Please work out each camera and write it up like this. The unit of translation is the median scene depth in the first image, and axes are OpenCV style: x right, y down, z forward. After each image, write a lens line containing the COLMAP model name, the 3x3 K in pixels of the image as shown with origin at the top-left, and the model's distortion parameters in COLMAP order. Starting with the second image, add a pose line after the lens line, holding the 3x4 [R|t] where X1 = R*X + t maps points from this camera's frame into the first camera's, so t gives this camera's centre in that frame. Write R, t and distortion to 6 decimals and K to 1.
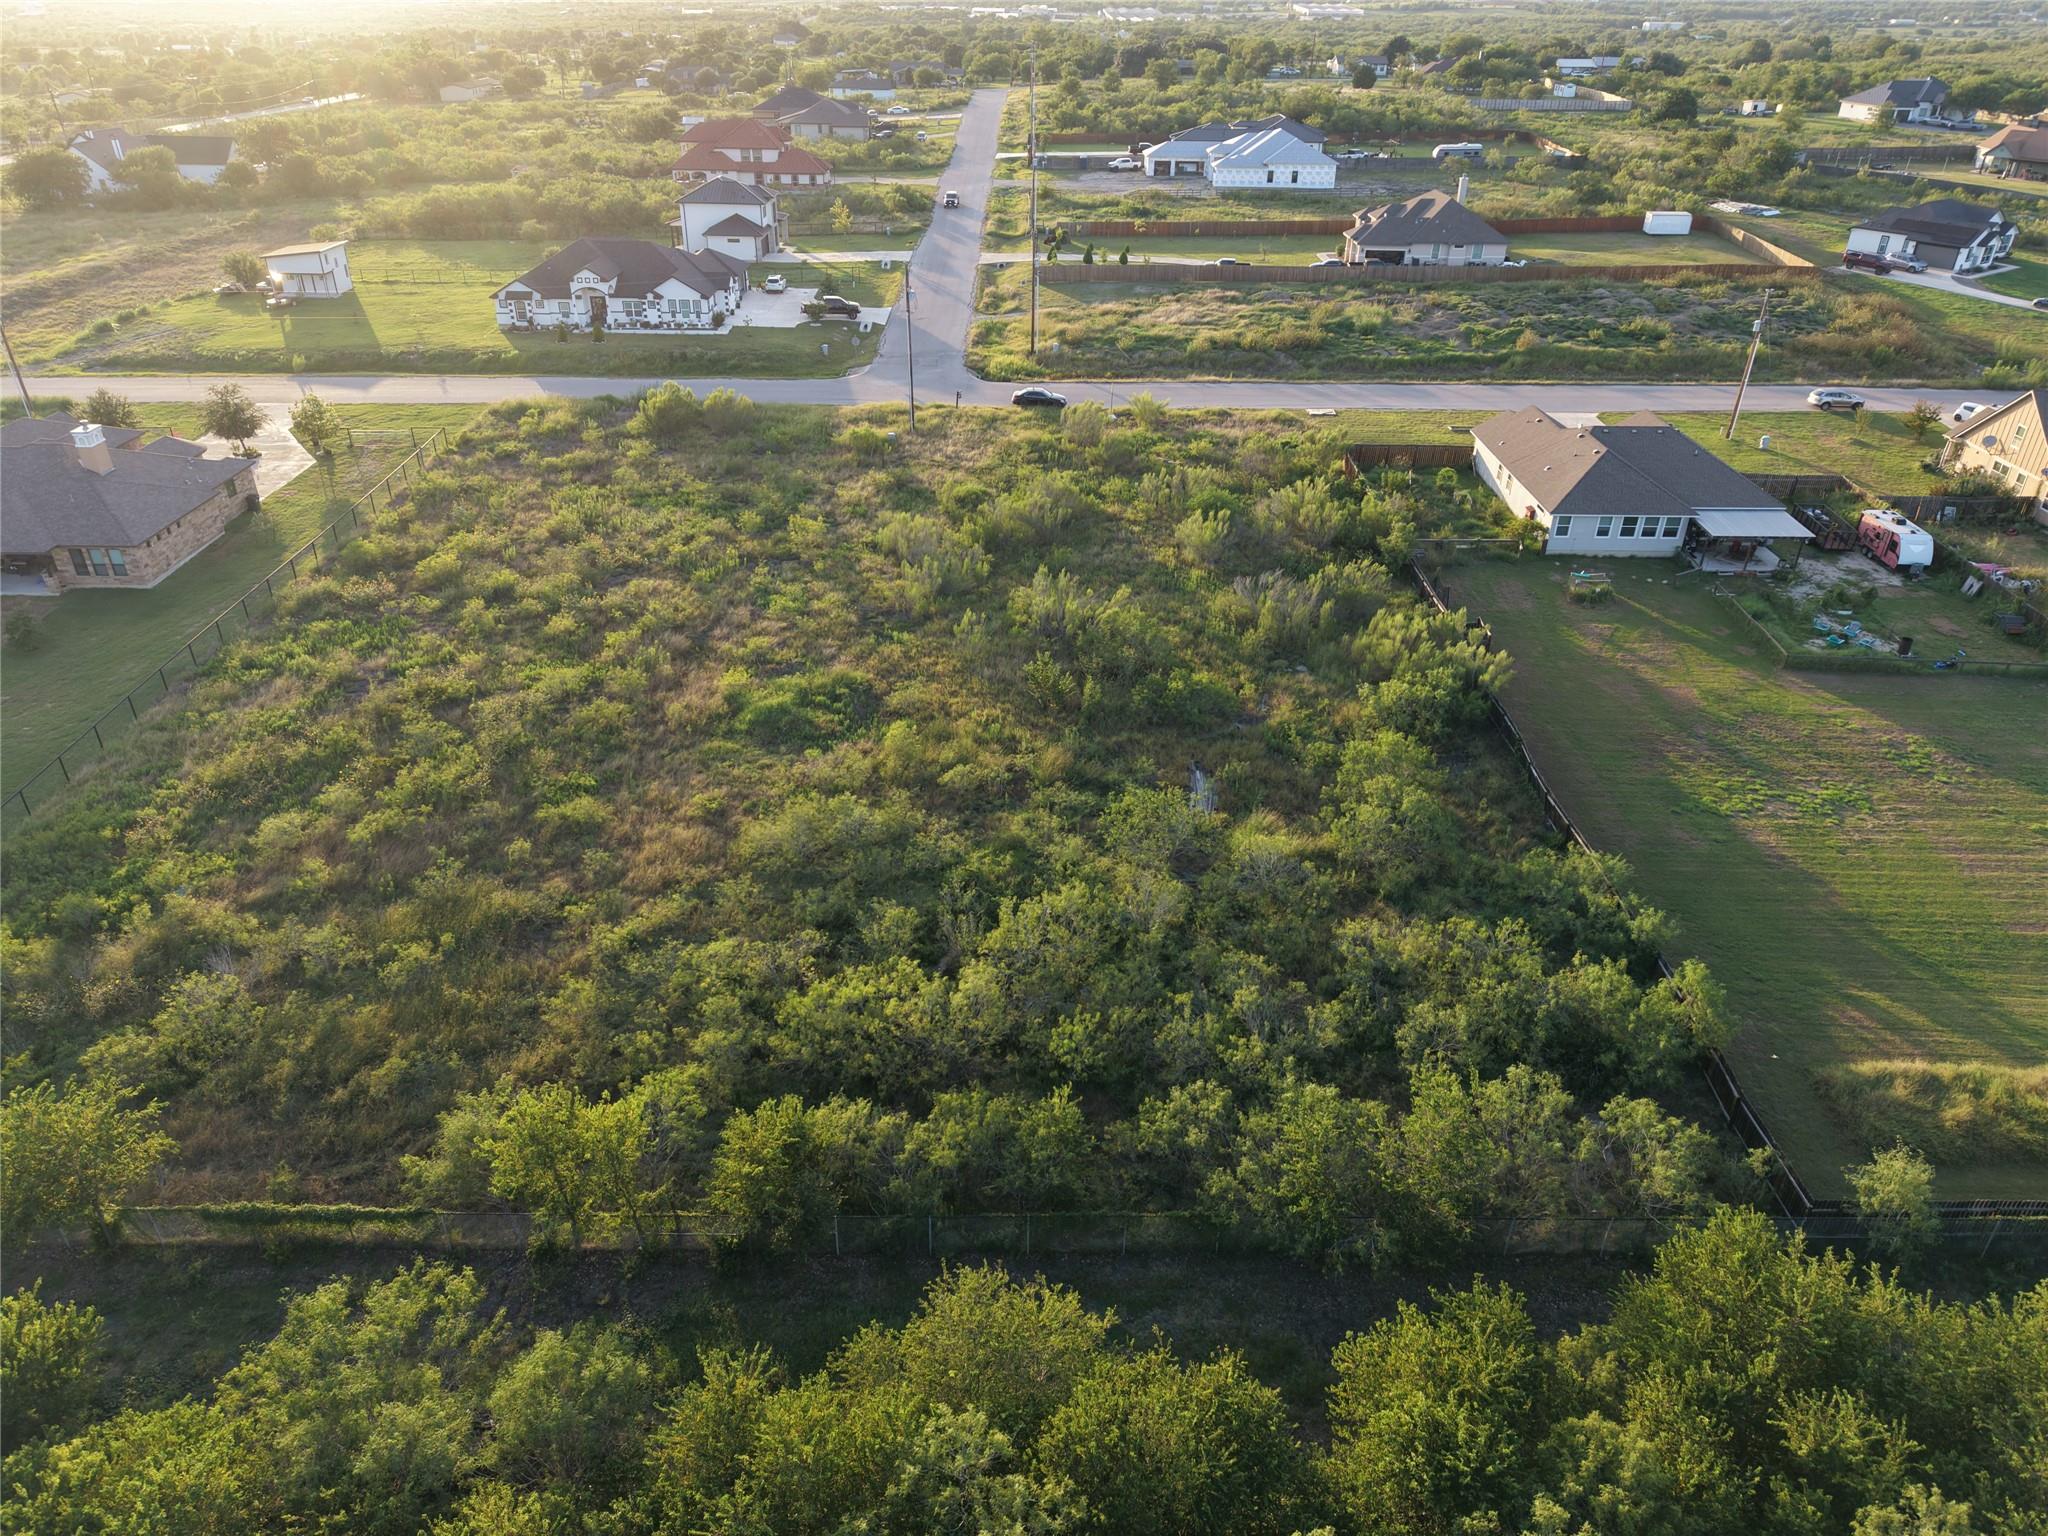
lens RADIAL K [[1365.2, 0, 1026.4], [0, 1365.2, 770.8], [0, 0, 1]] dist [0.031785, -0.026610]
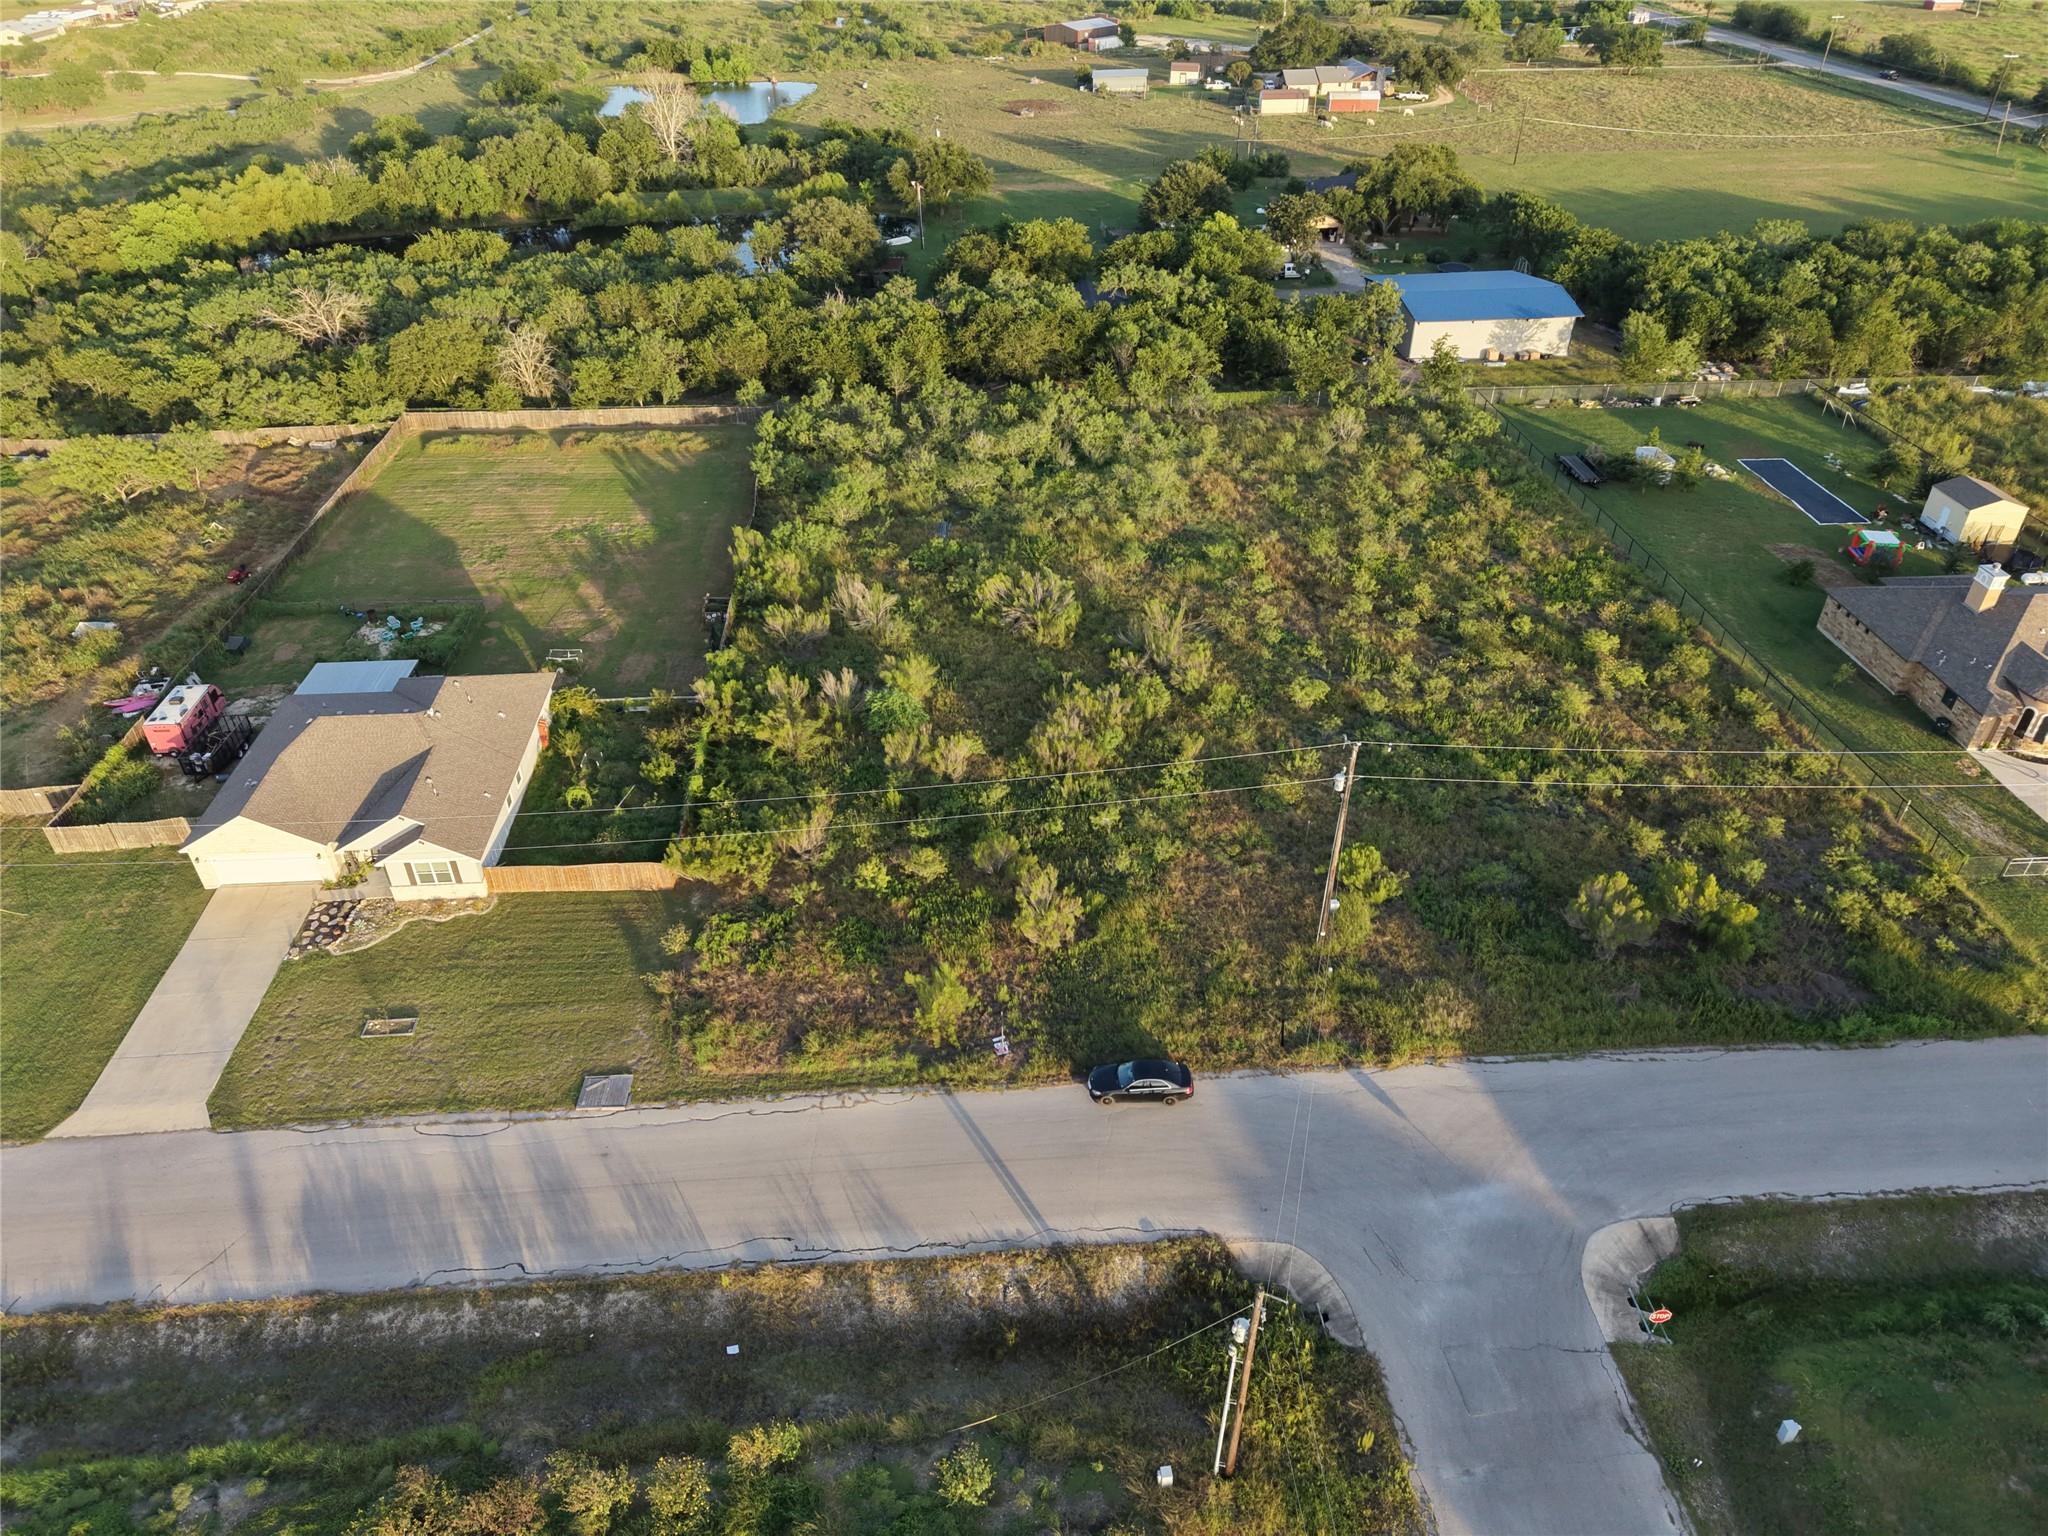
lens RADIAL K [[1365.2, 0, 1026.4], [0, 1365.2, 770.8], [0, 0, 1]] dist [0.031785, -0.026610]
pose [[-0.997075, 0.035038, -0.067922, 0.102592], [-0.047576, 0.410965, 0.910409, -0.967372], [0.059813, 0.910978, -0.408096, 1.341813]]
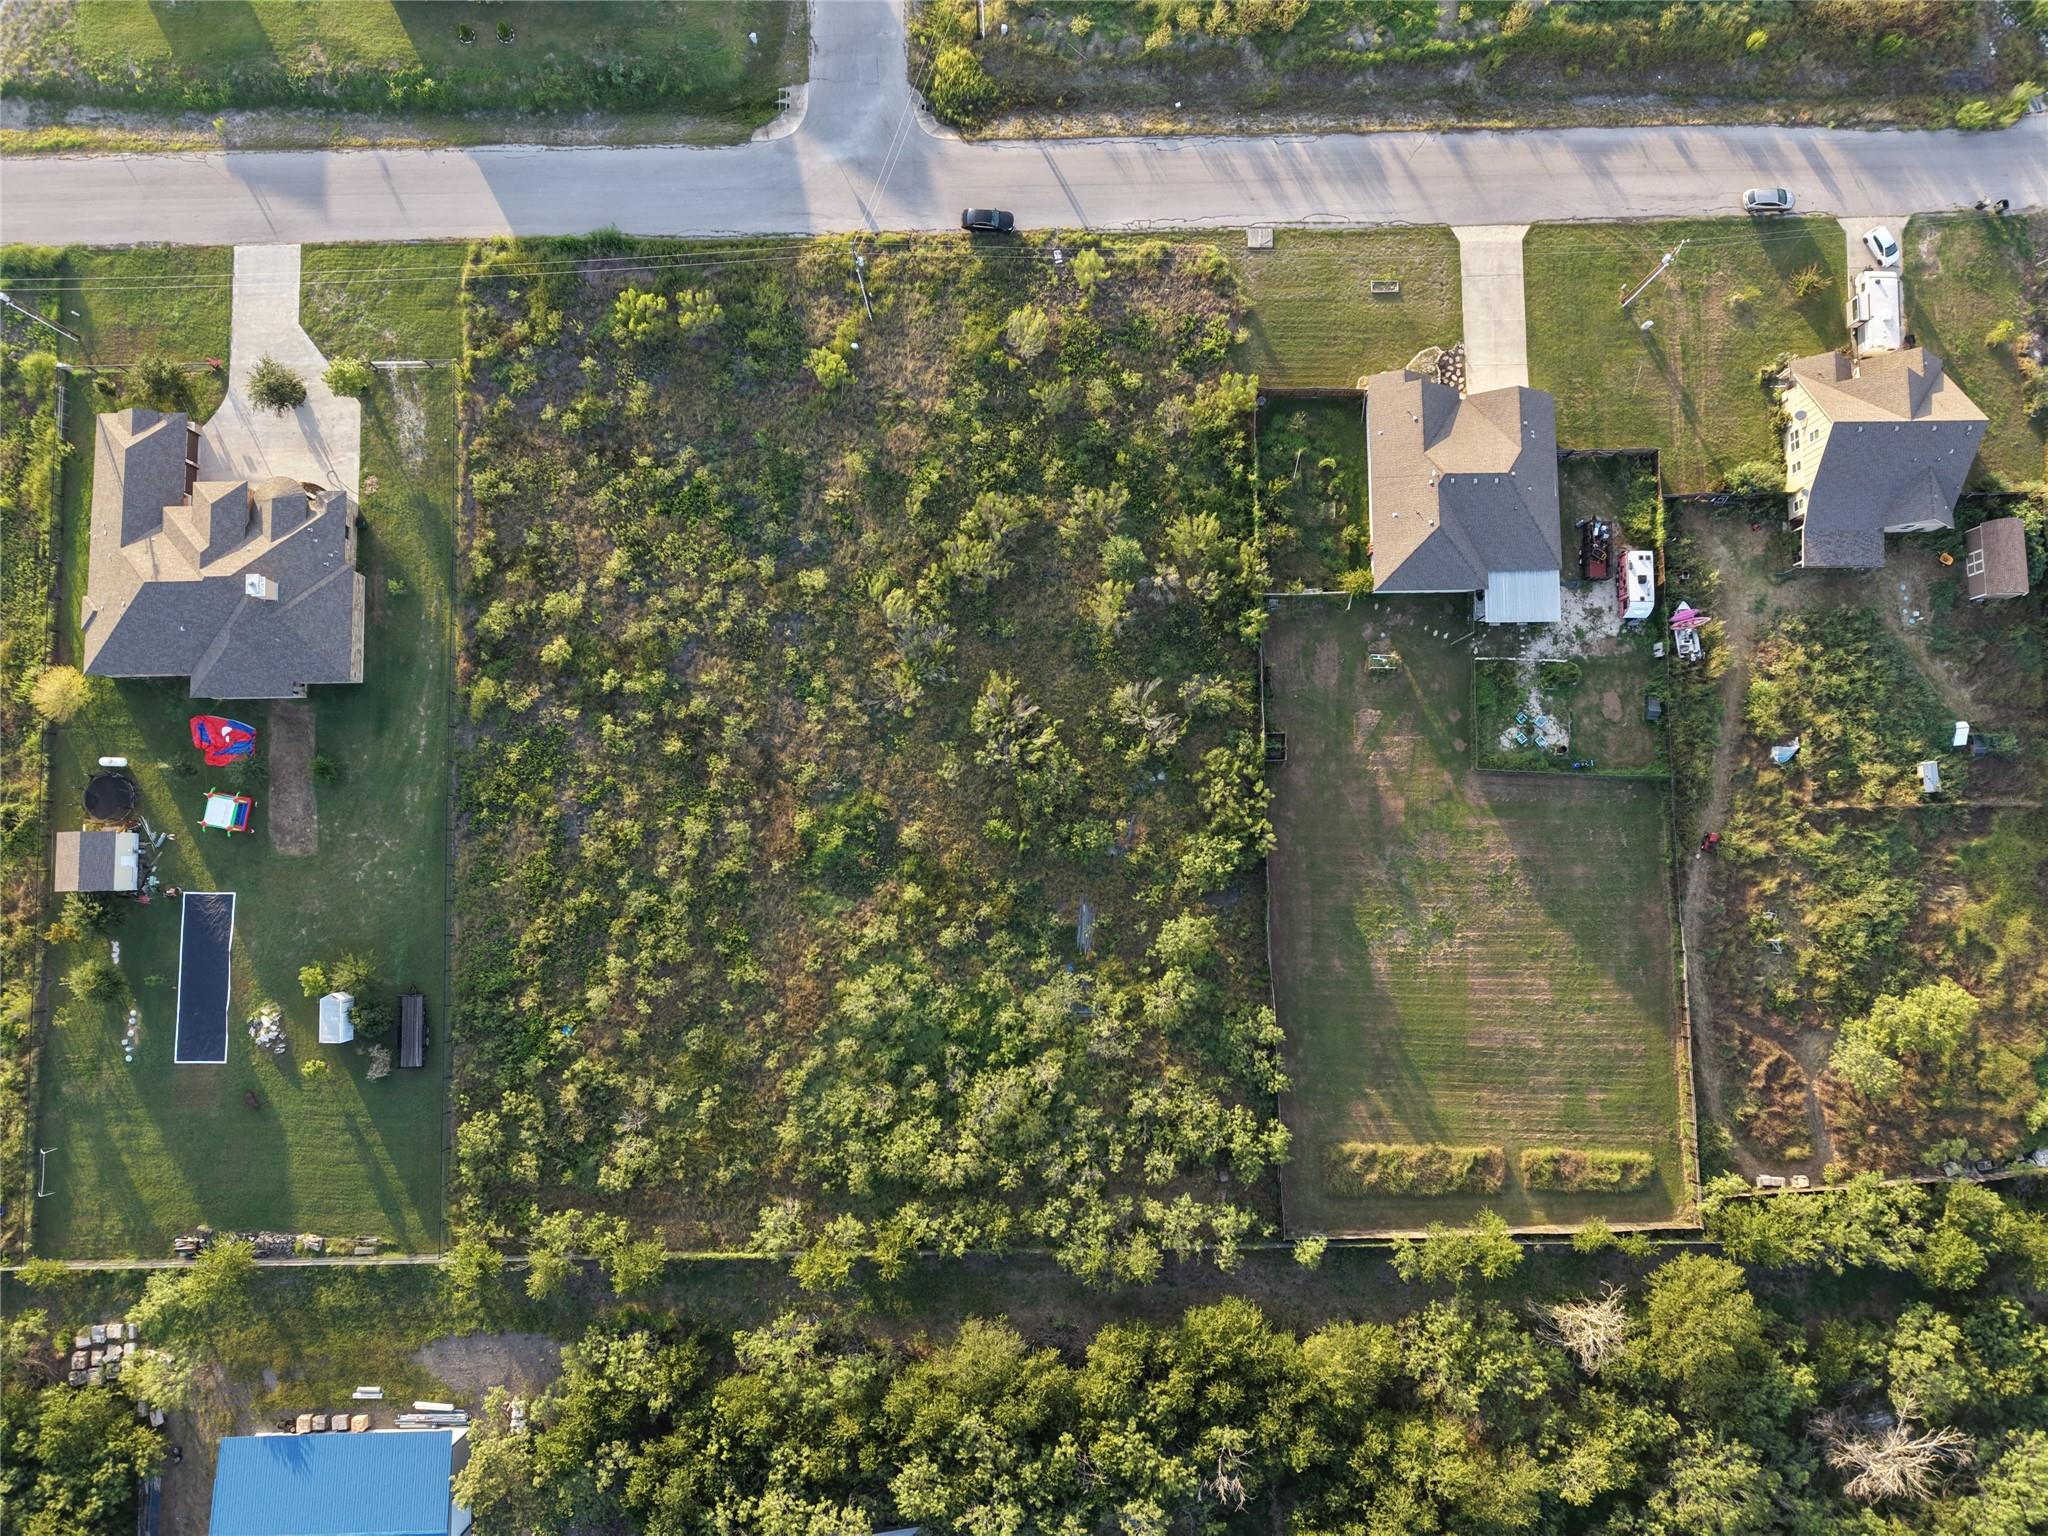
lens RADIAL K [[1365.2, 0, 1026.4], [0, 1365.2, 770.8], [0, 0, 1]] dist [0.031785, -0.026610]
pose [[0.999796, -0.018488, -0.008106, 0.047429], [0.017428, 0.587876, 0.808764, -1.045881], [-0.010187, -0.808740, 0.588078, 0.077853]]
